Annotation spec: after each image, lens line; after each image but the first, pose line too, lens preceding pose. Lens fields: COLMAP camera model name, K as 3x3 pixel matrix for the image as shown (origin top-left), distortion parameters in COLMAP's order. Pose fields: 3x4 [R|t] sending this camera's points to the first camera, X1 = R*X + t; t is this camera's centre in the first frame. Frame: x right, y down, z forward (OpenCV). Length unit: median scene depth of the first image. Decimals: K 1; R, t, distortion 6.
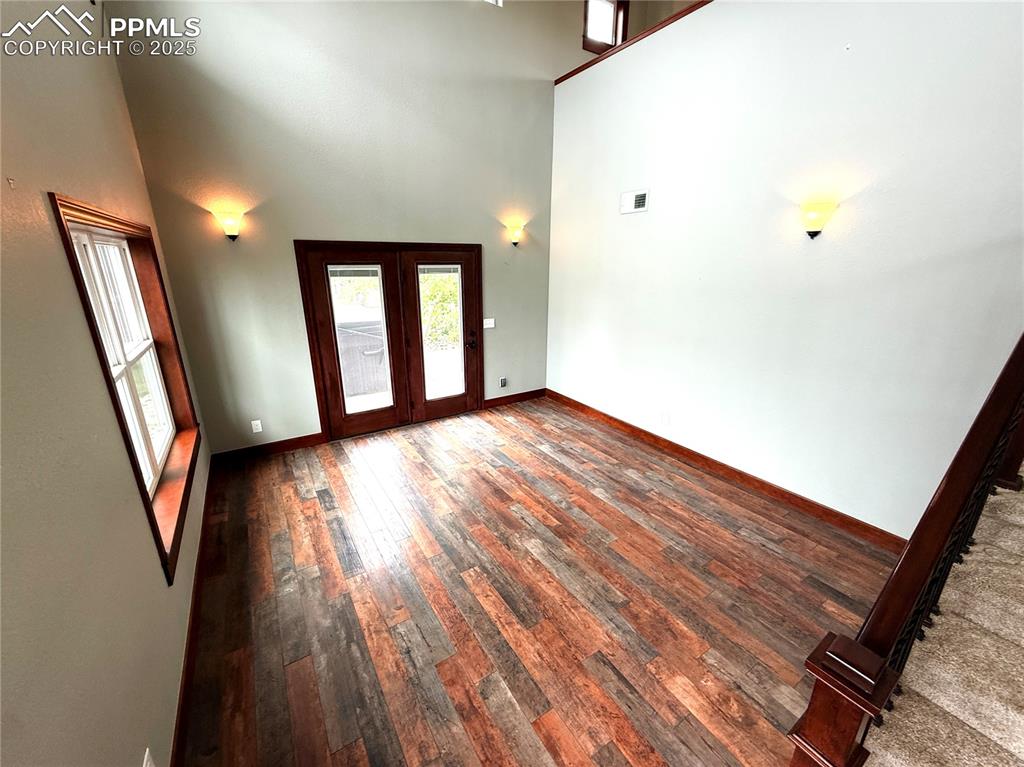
lens RADIAL K [[406.3, 0, 510.7], [0, 406.3, 388.7], [0, 0, 1]] dist [0.000889, -0.000525]
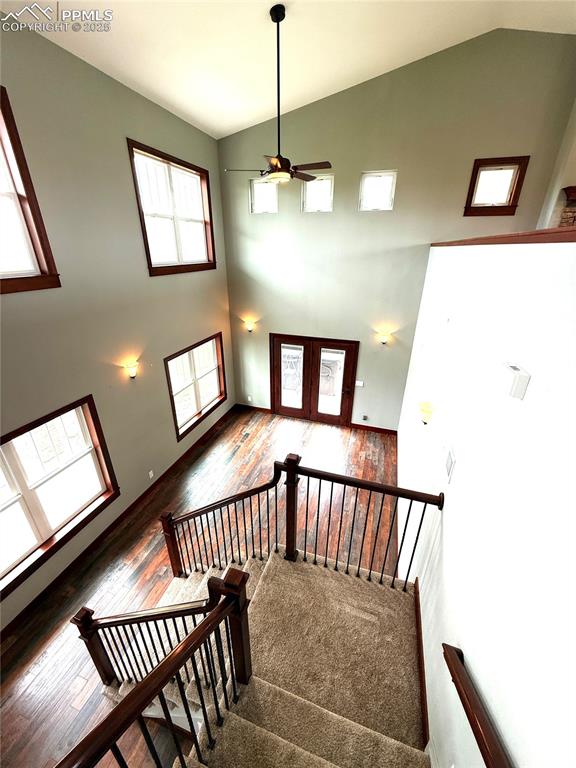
lens RADIAL K [[304.7, 0, 286.7], [0, 304.7, 384.0], [0, 0, 1]] dist [0.000889, -0.000525]
pose [[0.630754, 0.317090, -0.708240, 0.756956], [-0.240500, 0.947641, 0.210086, -0.403771], [0.737773, 0.037819, 0.673988, -0.110135]]
